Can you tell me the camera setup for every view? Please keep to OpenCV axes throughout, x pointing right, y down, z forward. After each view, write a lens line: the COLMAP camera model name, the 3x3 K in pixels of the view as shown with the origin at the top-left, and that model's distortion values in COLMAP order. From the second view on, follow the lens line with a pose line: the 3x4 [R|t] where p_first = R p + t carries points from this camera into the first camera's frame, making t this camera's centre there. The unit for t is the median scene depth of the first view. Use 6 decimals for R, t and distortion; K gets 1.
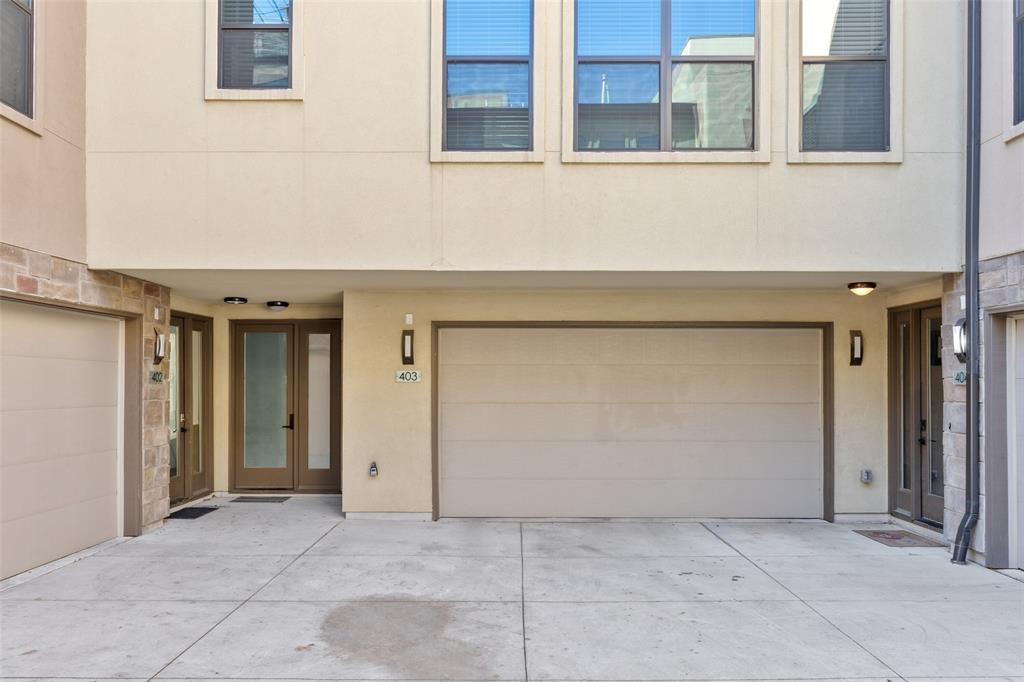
lens RADIAL K [[733.1, 0, 511.2], [0, 733.1, 369.0], [0, 0, 1]] dist [-0.004550, -0.000517]
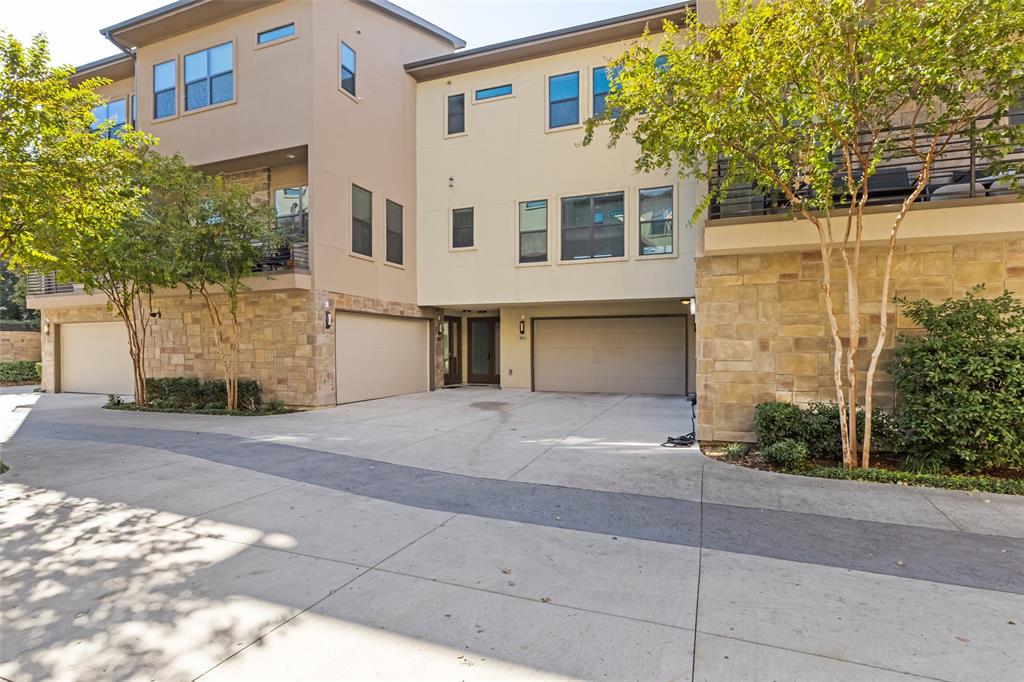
lens RADIAL K [[514.6, 0, 512.0], [0, 514.6, 341.0], [0, 0, 1]] dist [0.000117, -0.000004]
pose [[0.933419, -0.006308, -0.358733, 0.542751], [0.008989, 0.999943, 0.005806, 0.009717], [0.358676, -0.008644, 0.933422, -0.846663]]
